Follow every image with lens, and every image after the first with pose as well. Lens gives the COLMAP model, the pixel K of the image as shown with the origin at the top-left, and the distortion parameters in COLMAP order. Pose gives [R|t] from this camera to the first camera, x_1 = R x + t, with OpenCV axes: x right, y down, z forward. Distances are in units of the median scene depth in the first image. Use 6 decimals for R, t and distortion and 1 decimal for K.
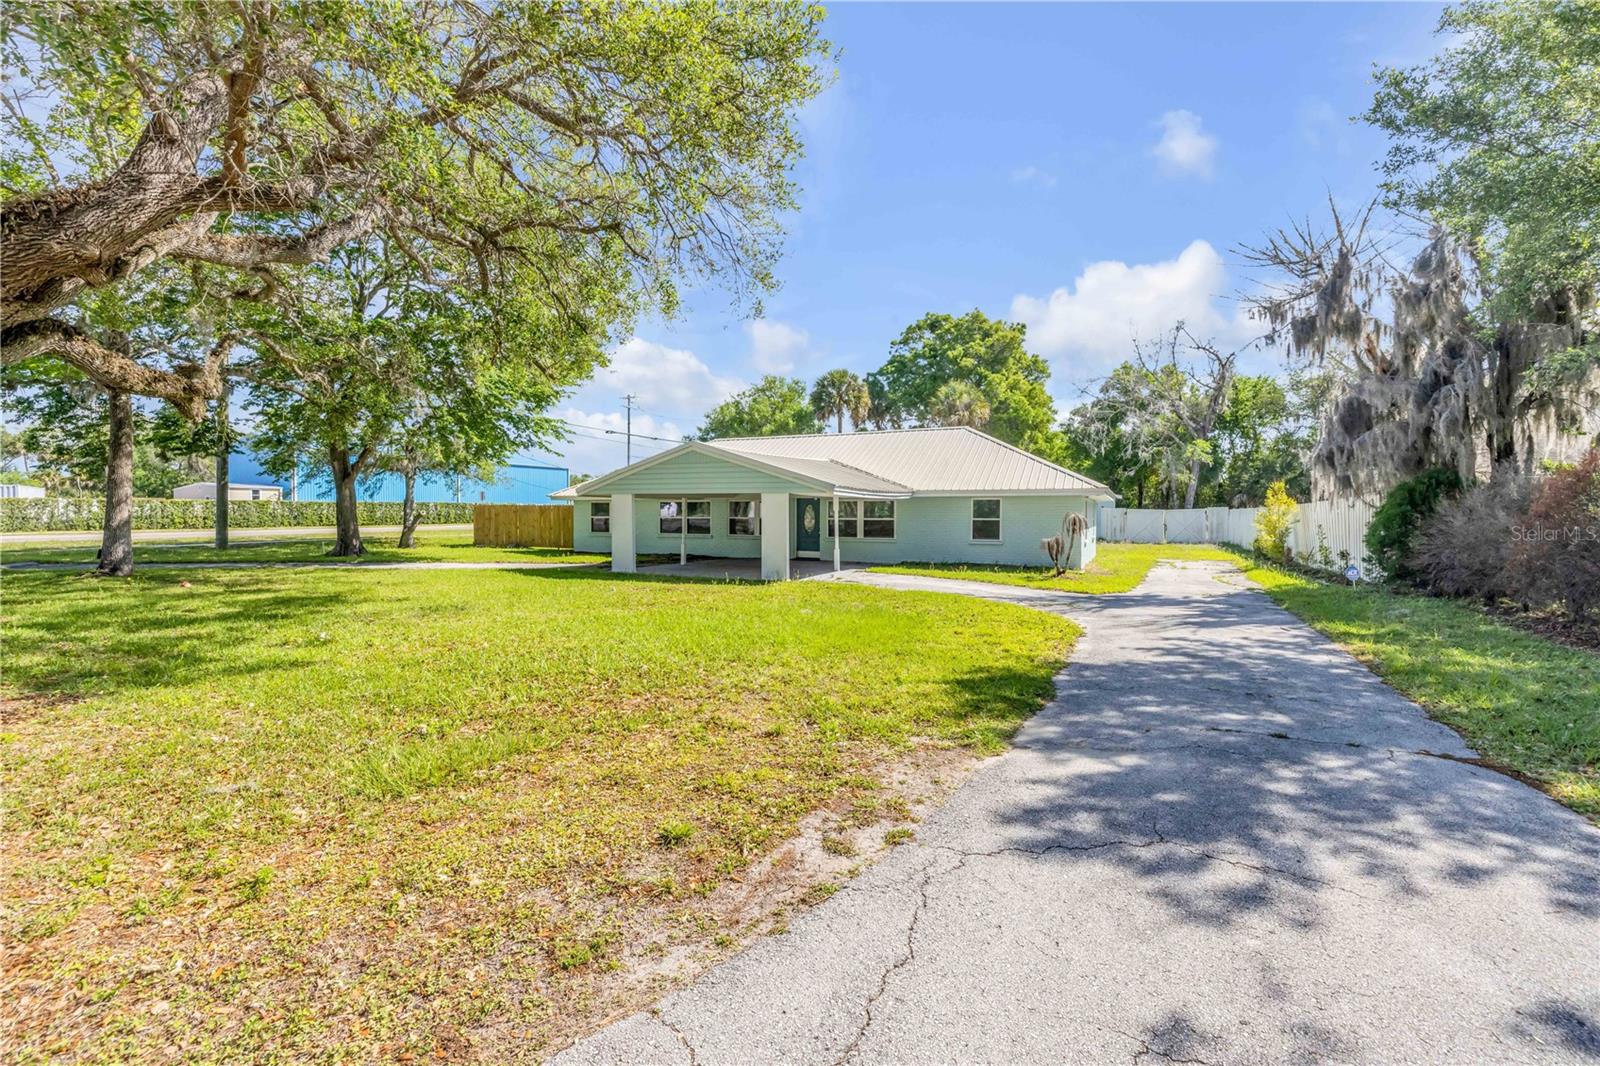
lens RADIAL K [[697.9, 0, 782.9], [0, 697.9, 518.3], [0, 0, 1]] dist [-0.000350, -0.000248]
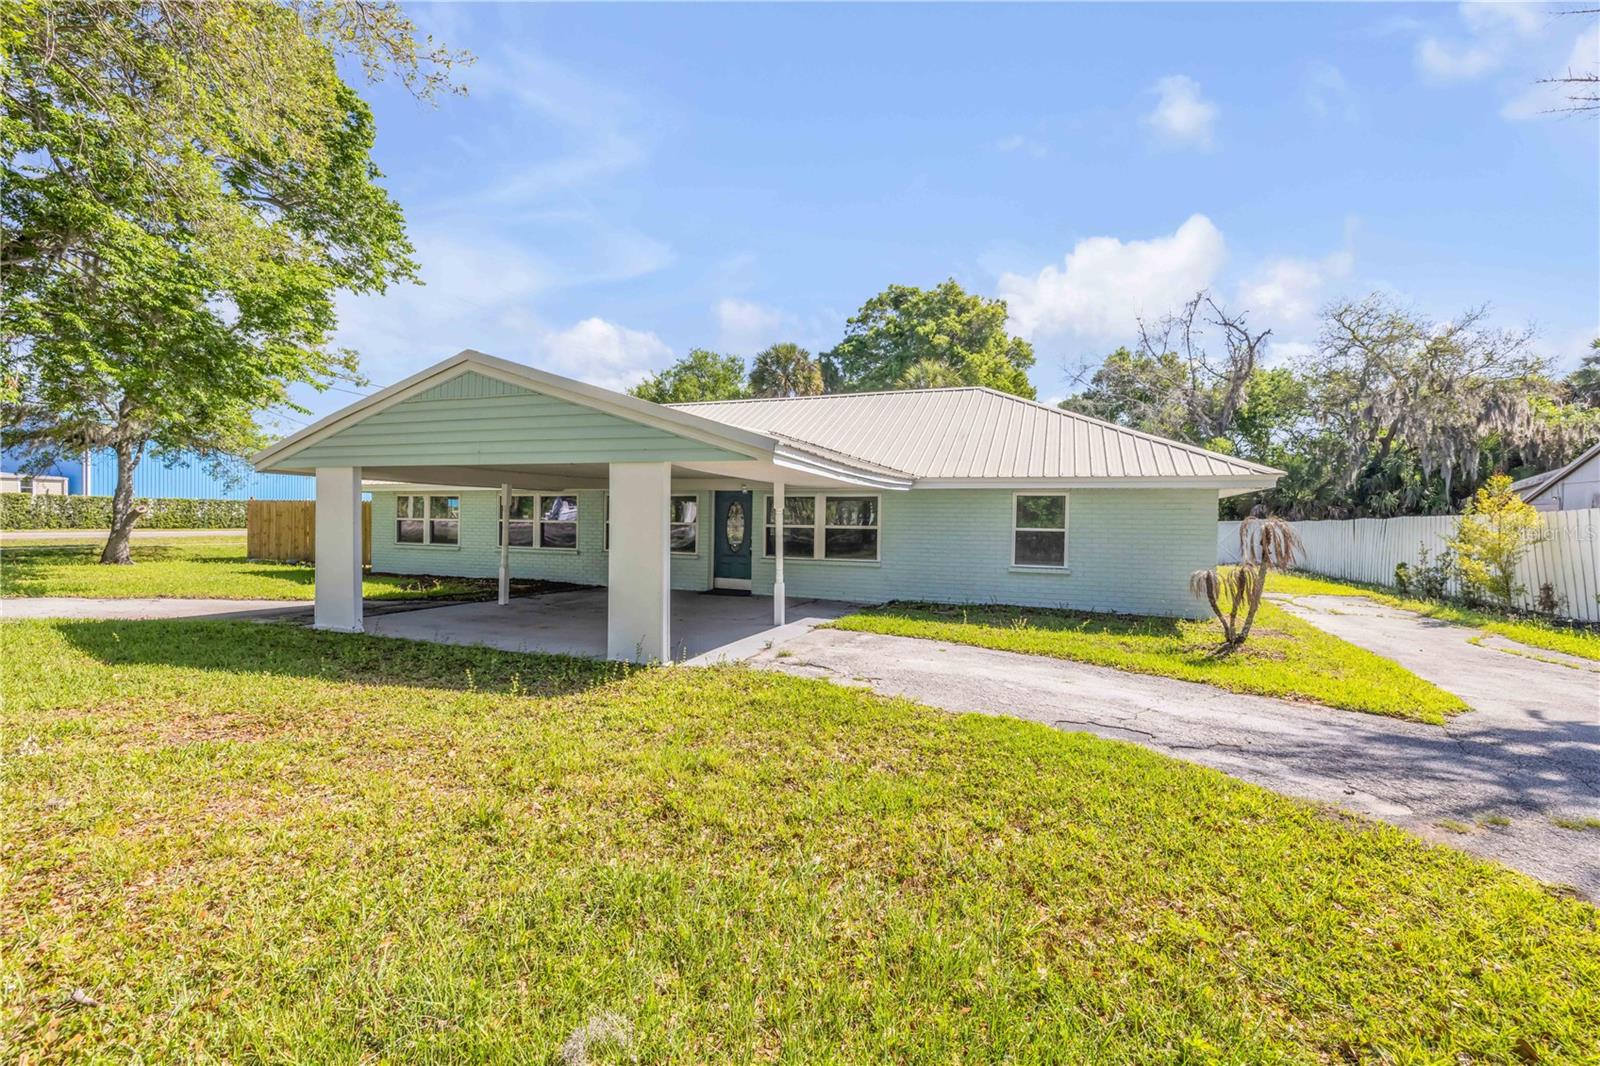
lens RADIAL K [[697.9, 0, 782.9], [0, 697.9, 518.3], [0, 0, 1]] dist [-0.000350, -0.000248]
pose [[0.996666, 0.014363, 0.080320, 0.015849], [-0.013131, 0.999788, -0.015844, 0.002052], [-0.080531, 0.014736, 0.996643, 0.202345]]
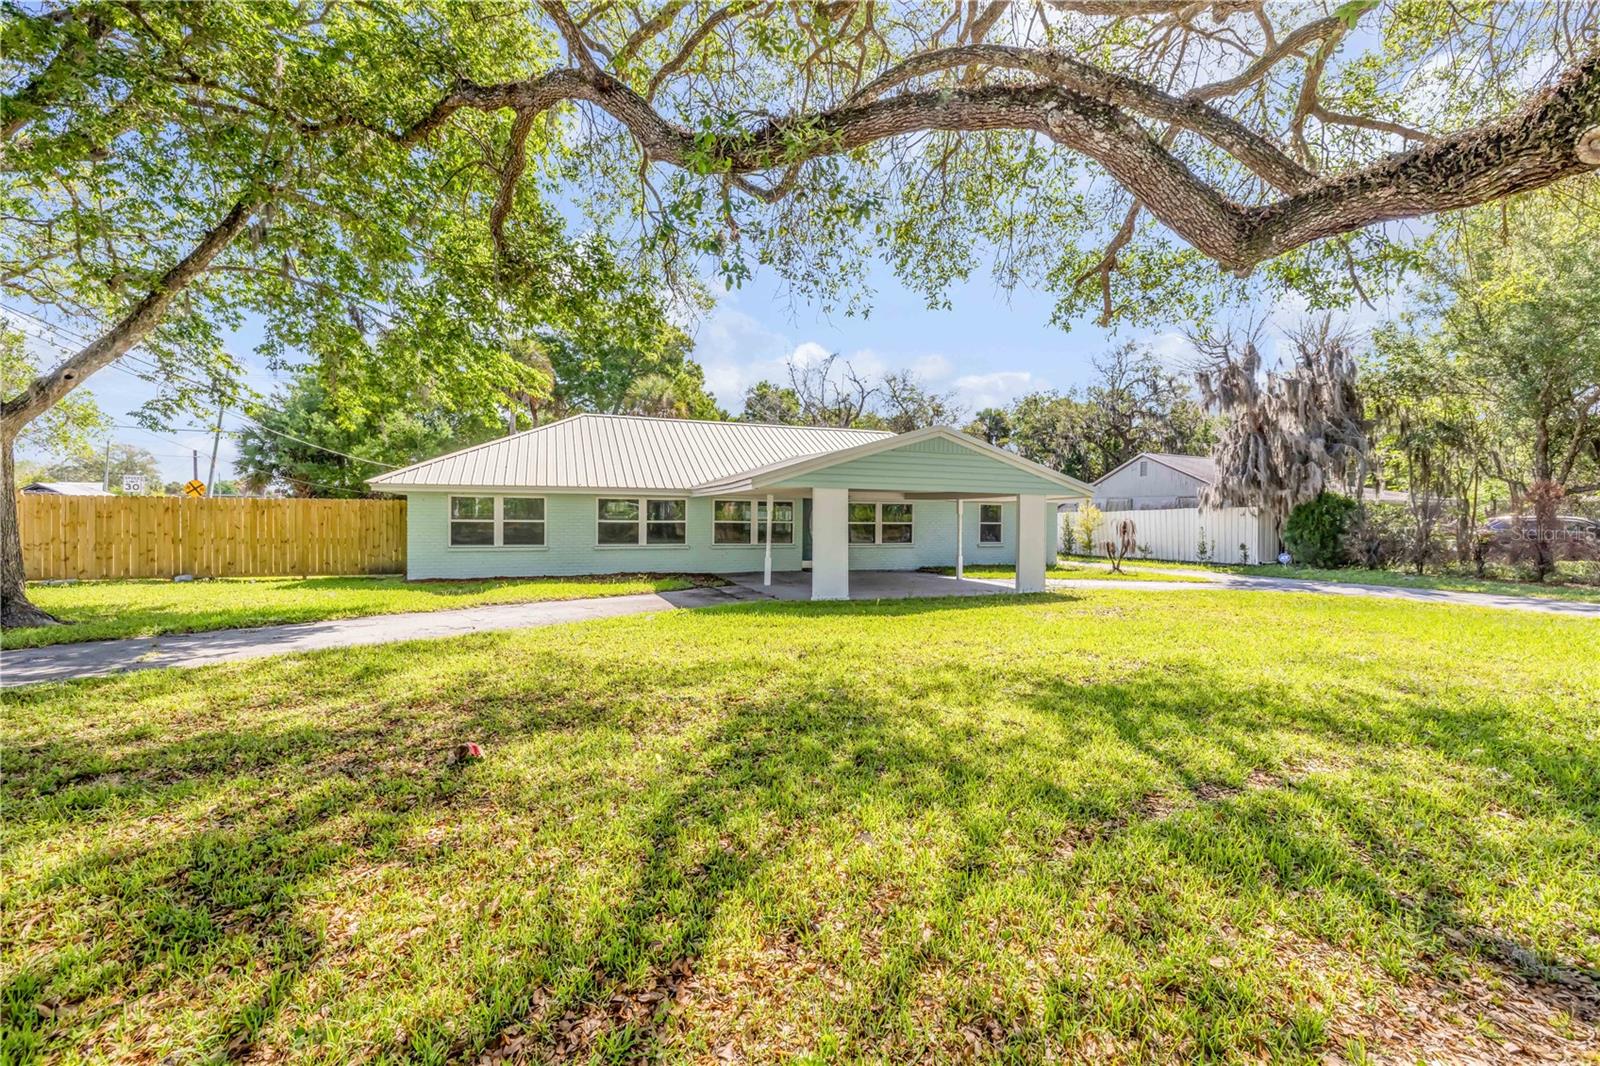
lens RADIAL K [[697.9, 0, 782.9], [0, 697.9, 518.3], [0, 0, 1]] dist [-0.000350, -0.000248]
pose [[0.677670, 0.001674, 0.735364, -0.320349], [-0.000049, 0.999998, -0.002230, -0.001426], [-0.735366, 0.001475, 0.677668, 0.230860]]
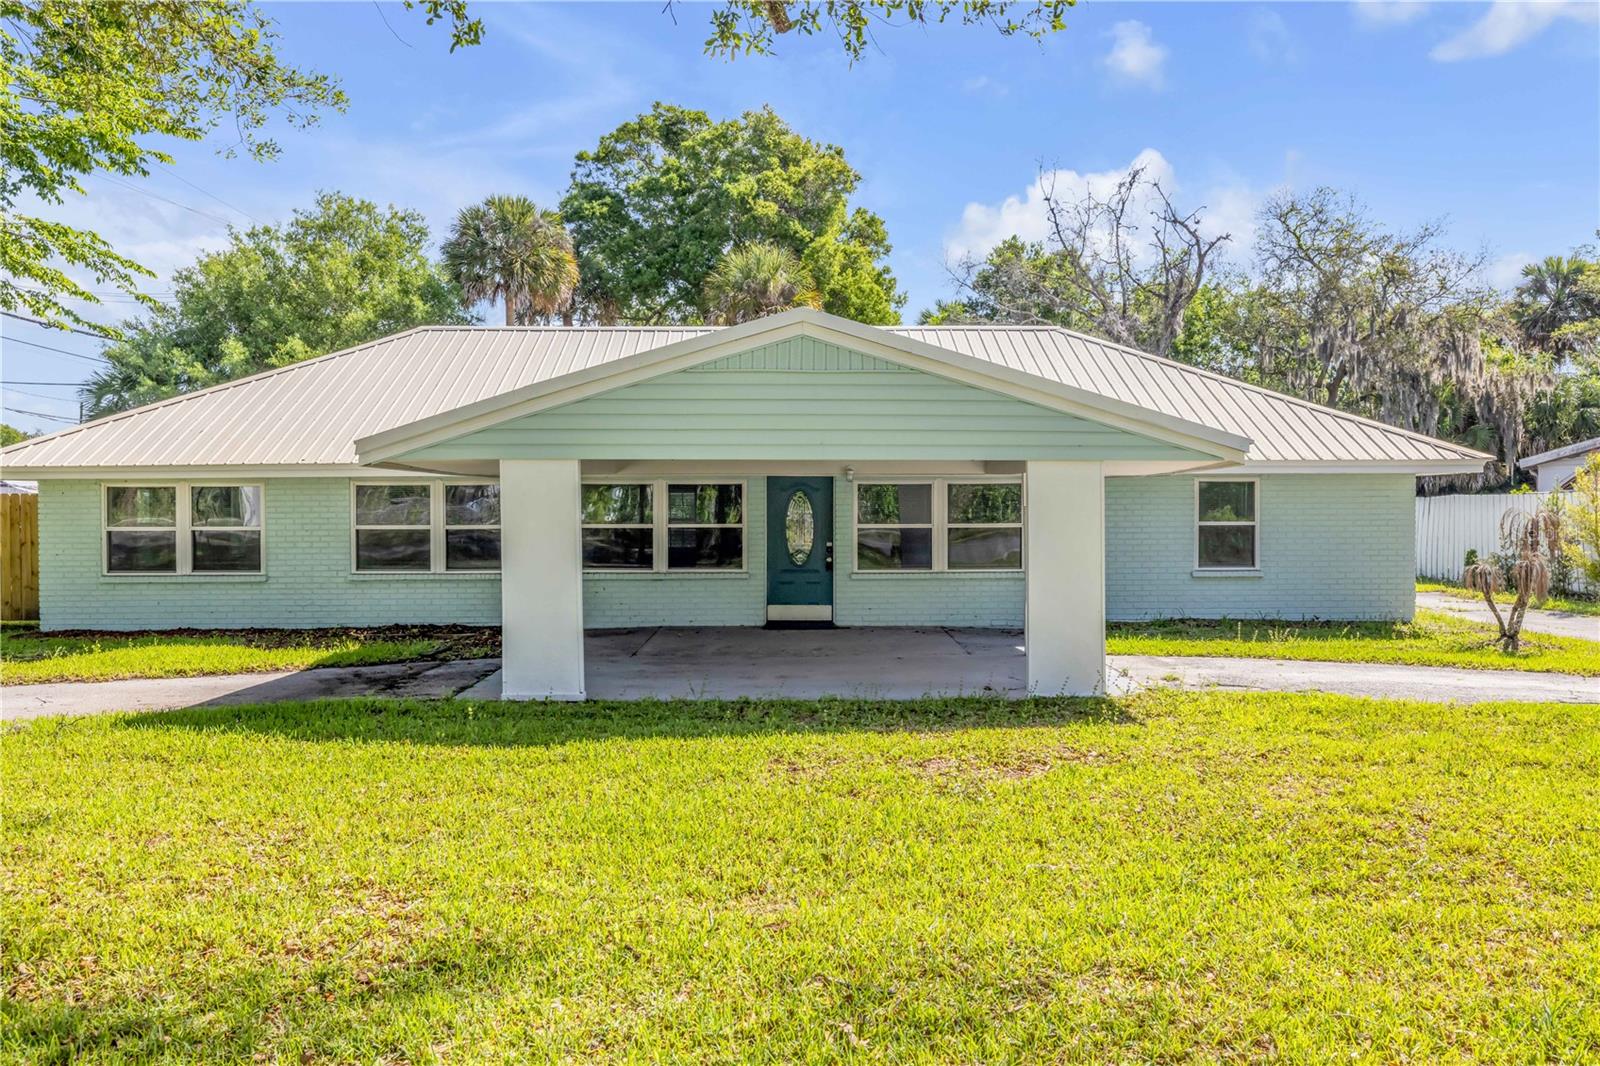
lens RADIAL K [[1320.7, 0, 778.5], [0, 1320.7, 507.0], [0, 0, 1]] dist [0.004229, -0.003393]
pose [[0.886509, -0.005312, 0.462681, -0.170590], [0.010258, 0.999914, -0.008175, -0.002166], [-0.462597, 0.011993, 0.886487, 0.163077]]
